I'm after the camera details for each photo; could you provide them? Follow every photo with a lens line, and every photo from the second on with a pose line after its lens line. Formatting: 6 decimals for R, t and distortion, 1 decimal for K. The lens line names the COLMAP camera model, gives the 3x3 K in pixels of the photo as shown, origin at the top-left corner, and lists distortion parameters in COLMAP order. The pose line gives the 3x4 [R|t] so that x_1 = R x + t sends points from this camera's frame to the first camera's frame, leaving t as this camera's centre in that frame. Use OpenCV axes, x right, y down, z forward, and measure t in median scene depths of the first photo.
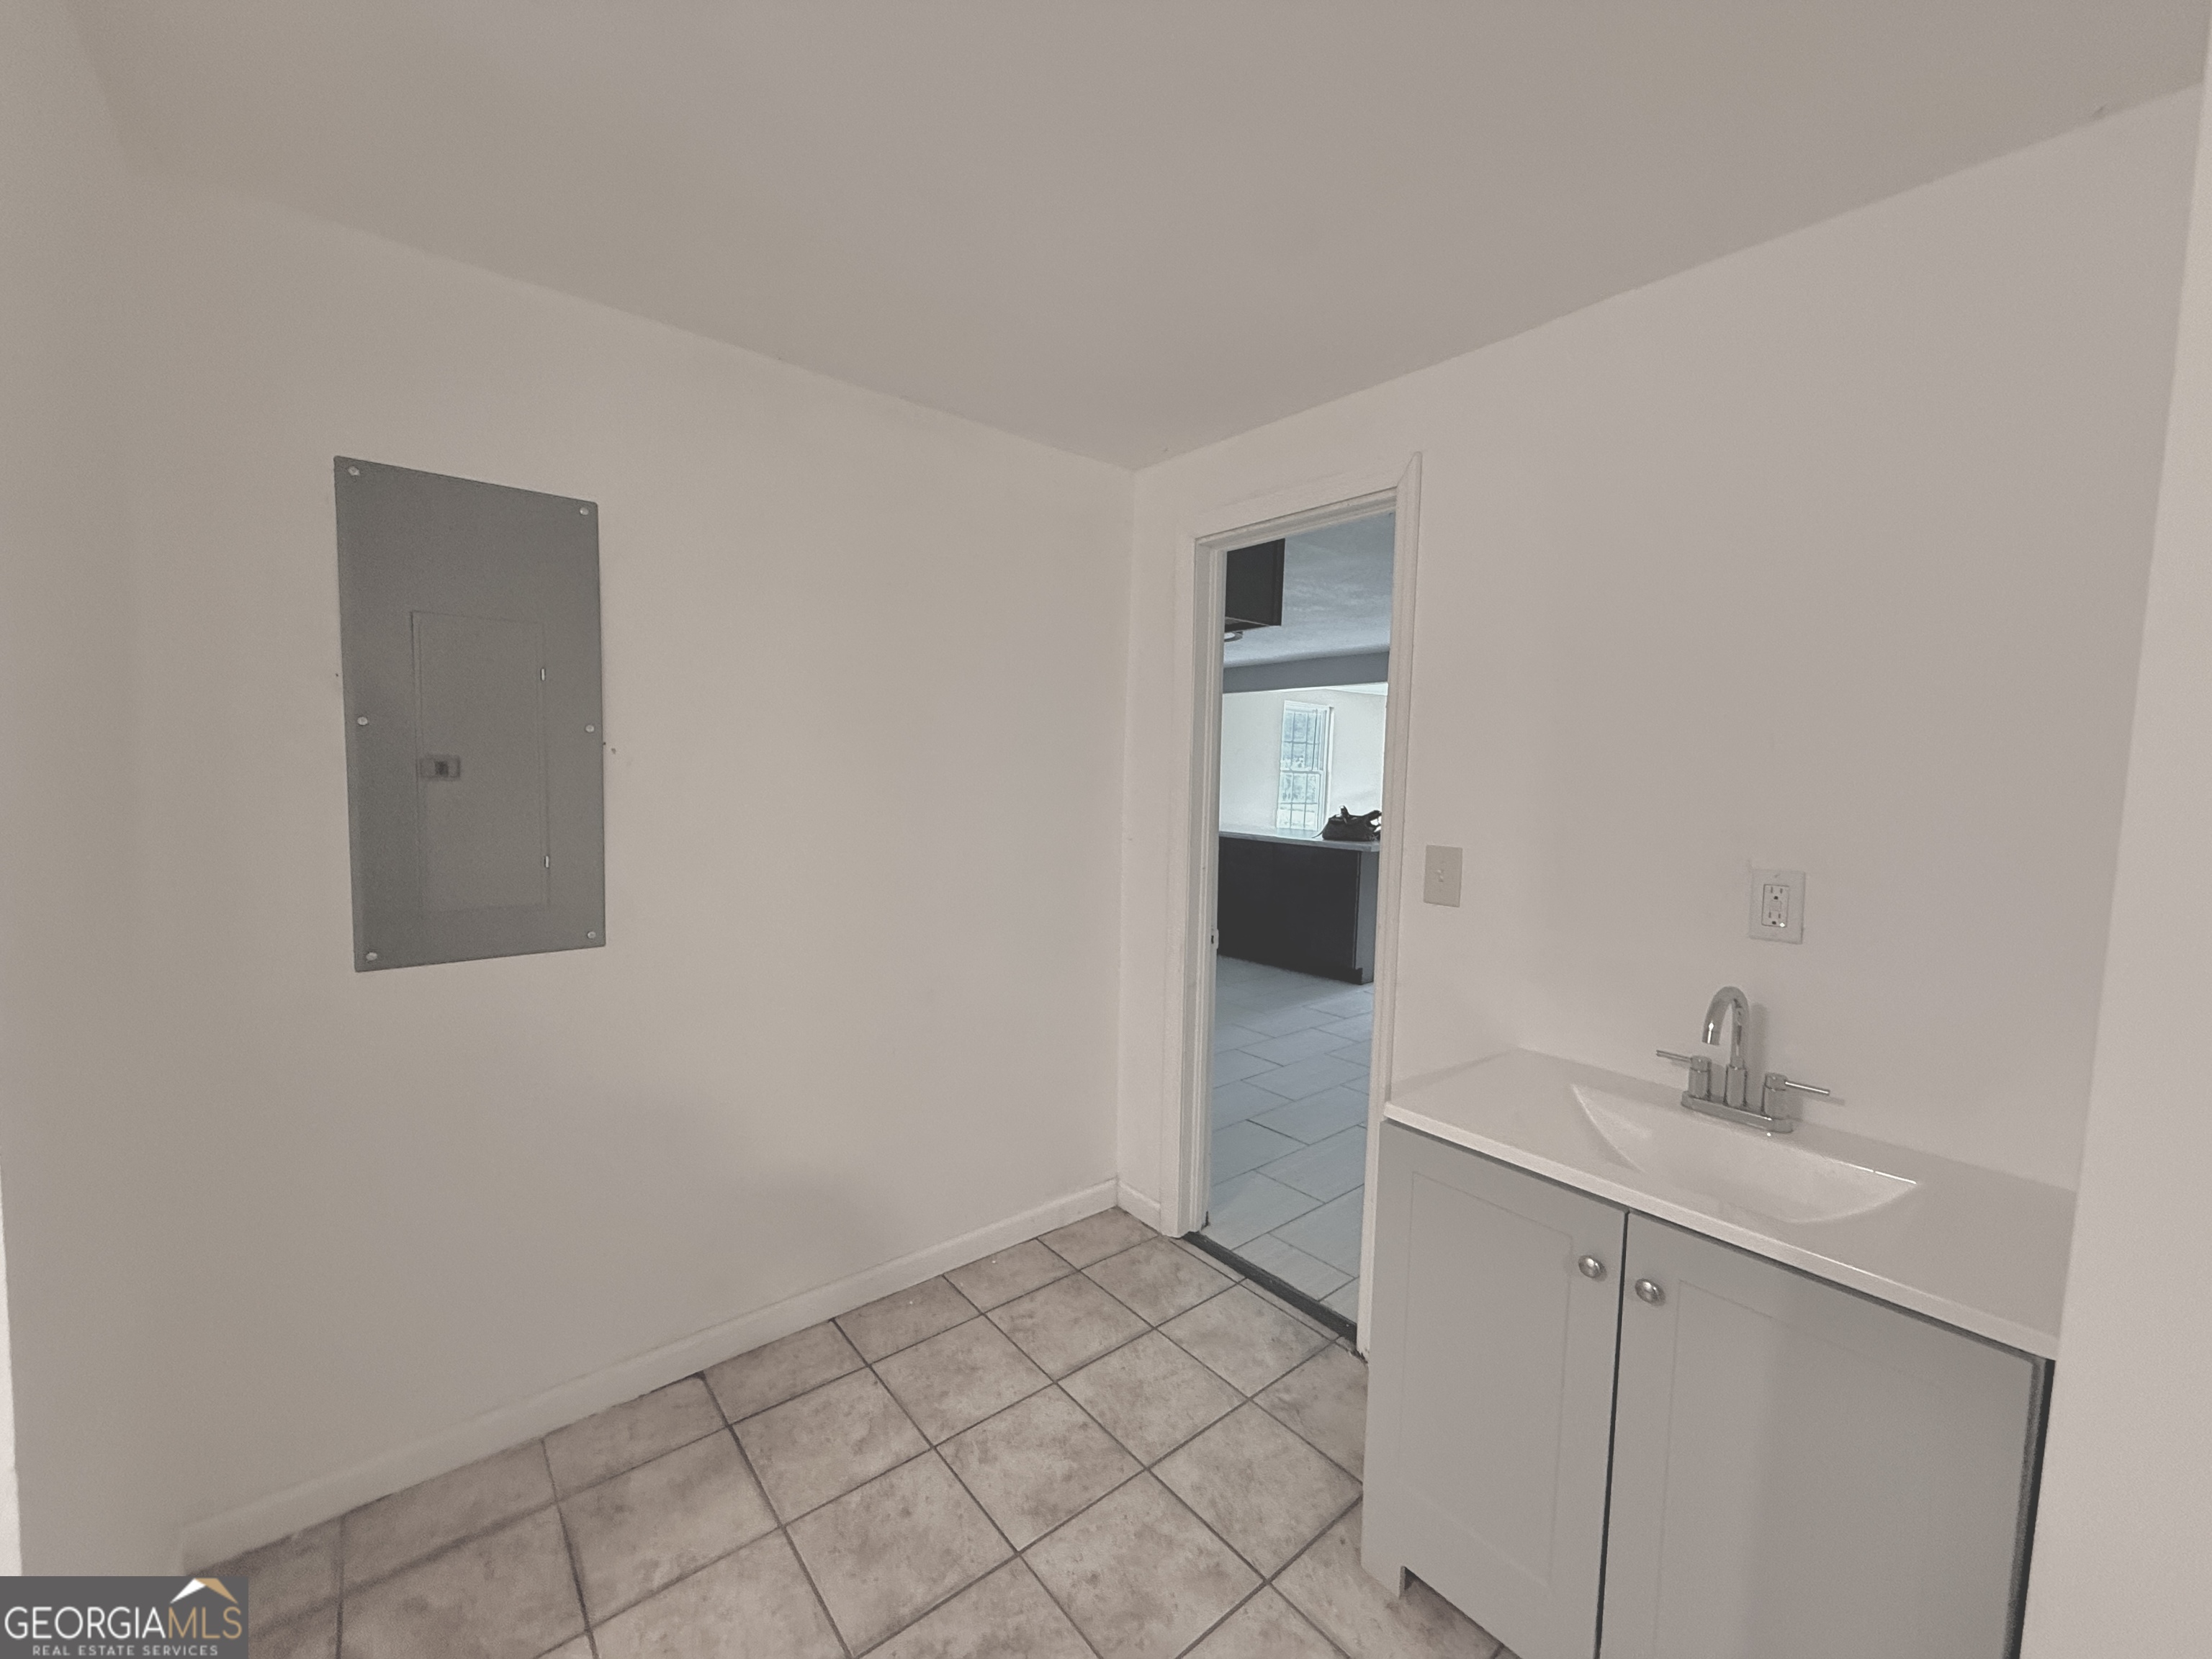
lens RADIAL K [[879.3, 0, 1099.5], [0, 879.3, 828.0], [0, 0, 1]] dist [0.000214, 0.000228]
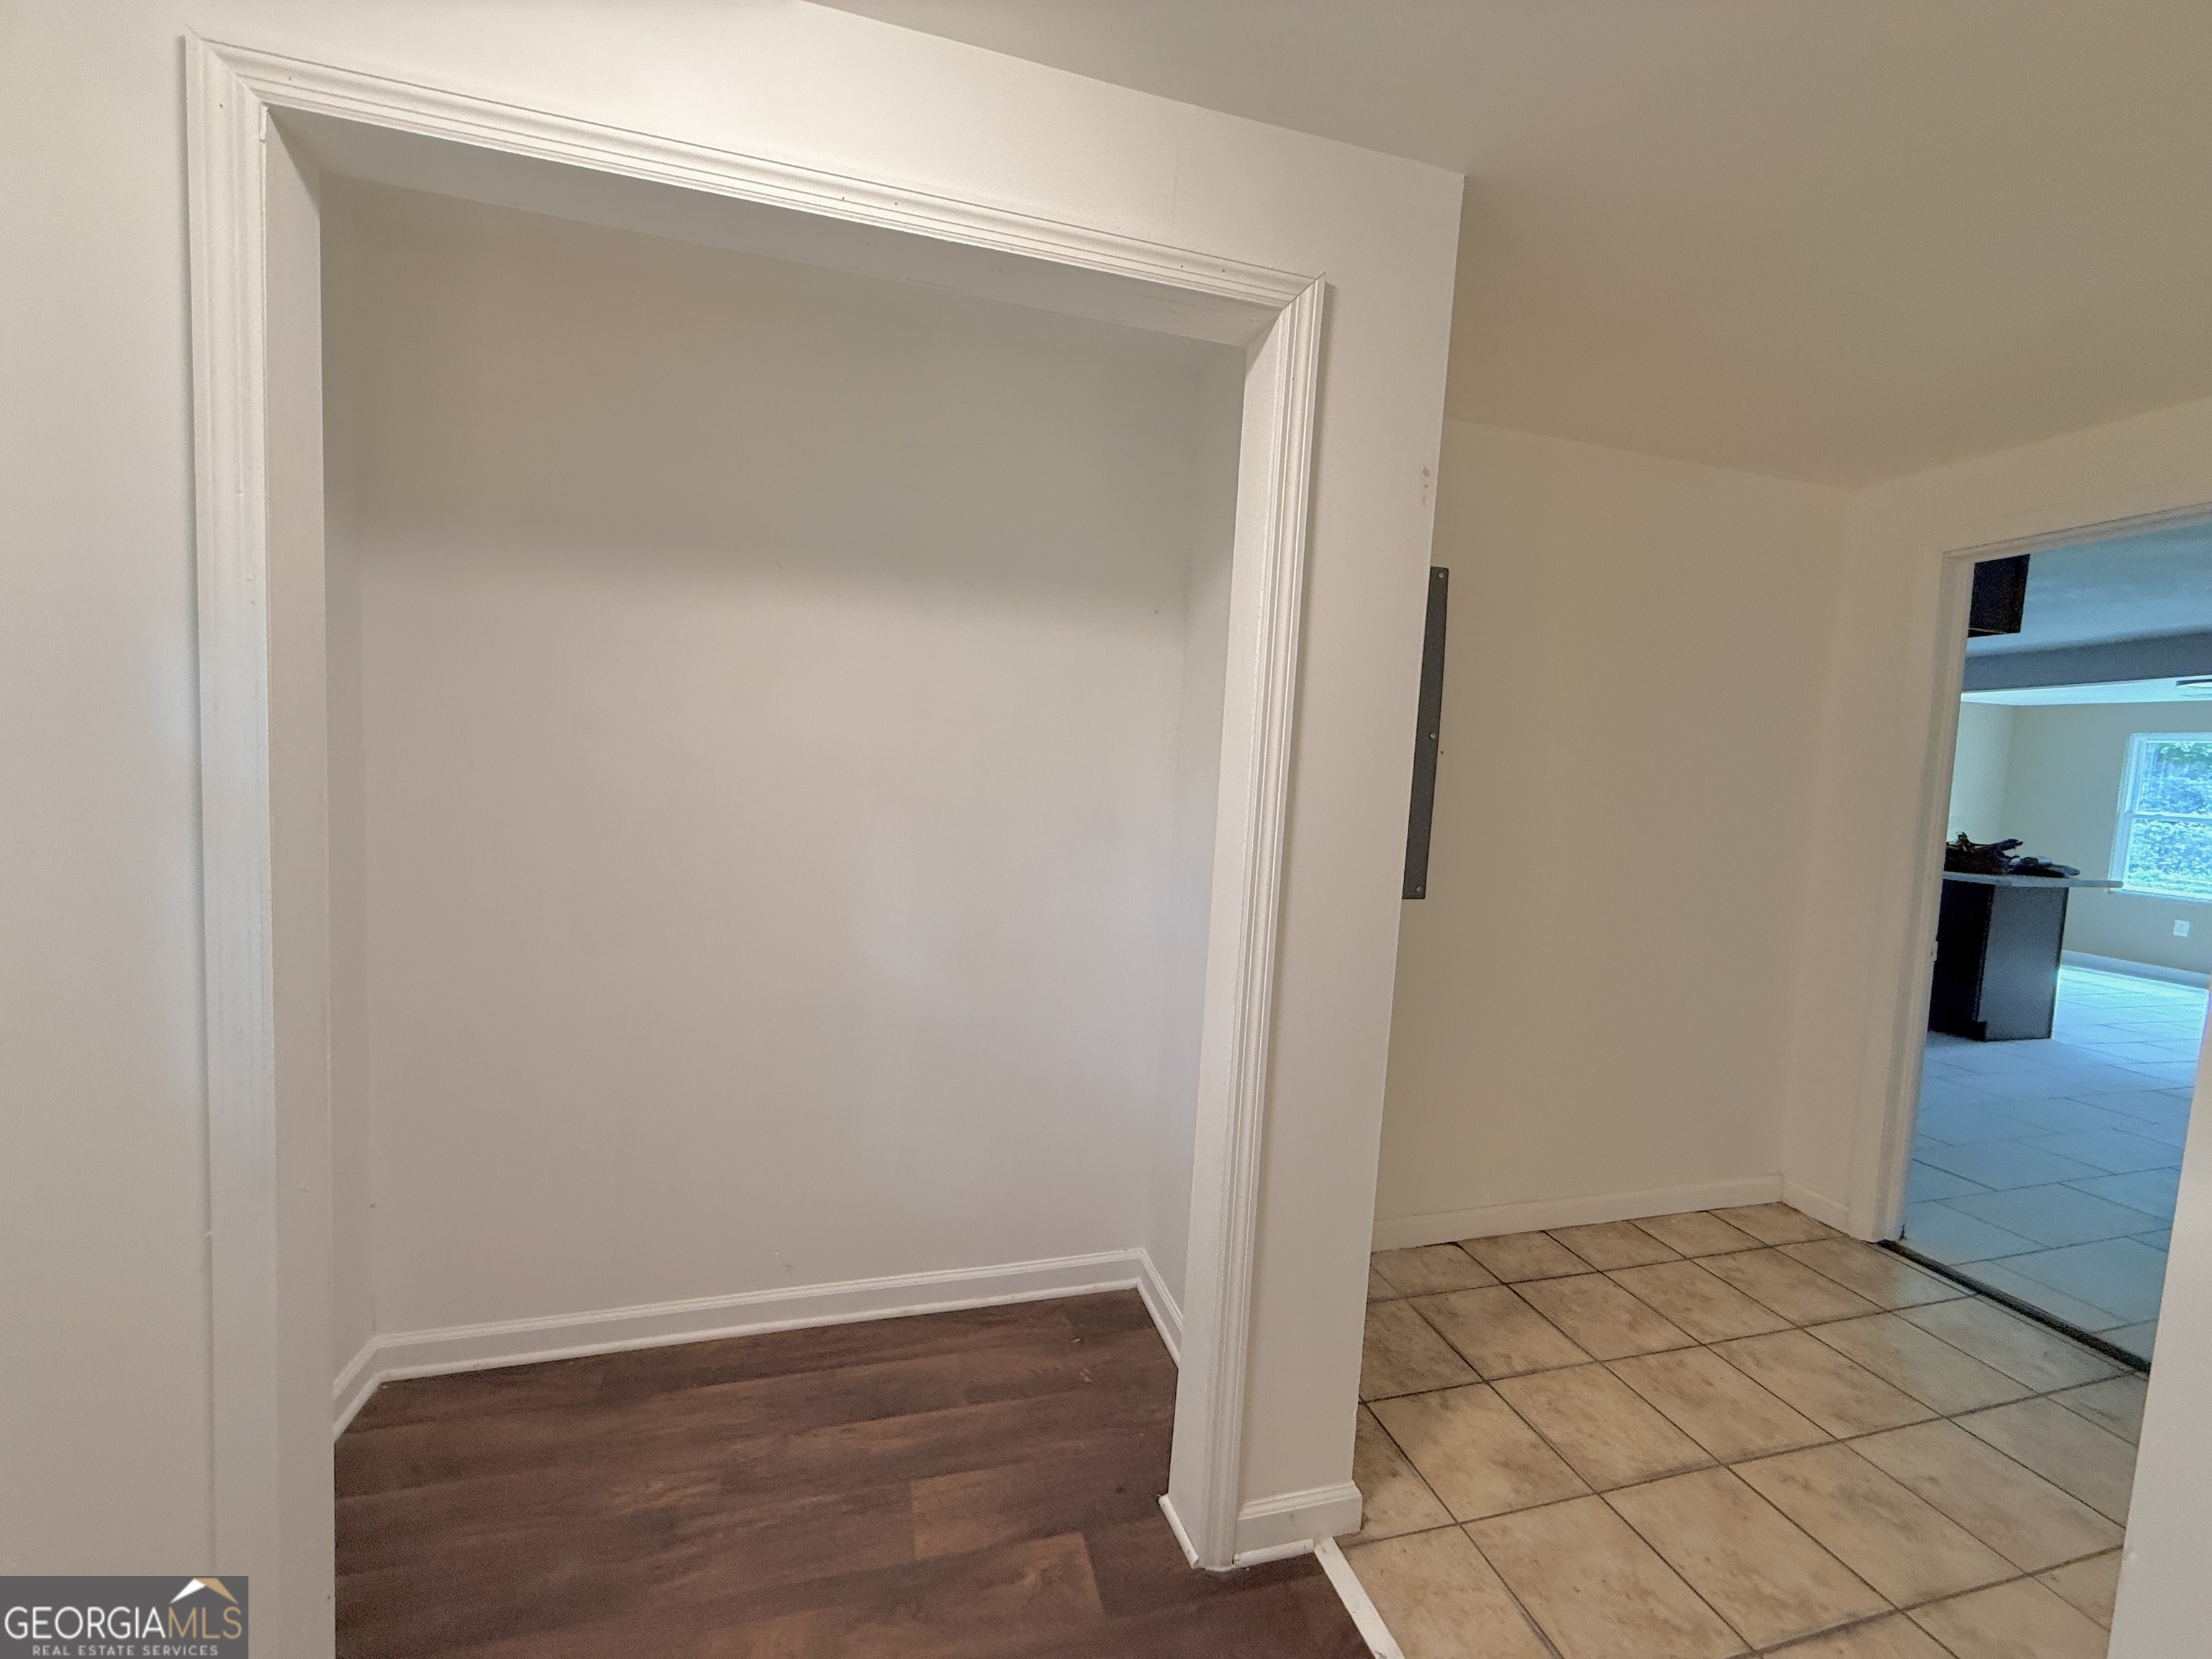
lens RADIAL K [[879.3, 0, 1103.1], [0, 879.3, 829.5], [0, 0, 1]] dist [0.000214, 0.000228]
pose [[0.914347, 0.052689, -0.401489, -0.378487], [-0.055368, 0.998454, 0.004938, 0.038254], [0.401129, 0.017715, 0.915850, -0.327667]]
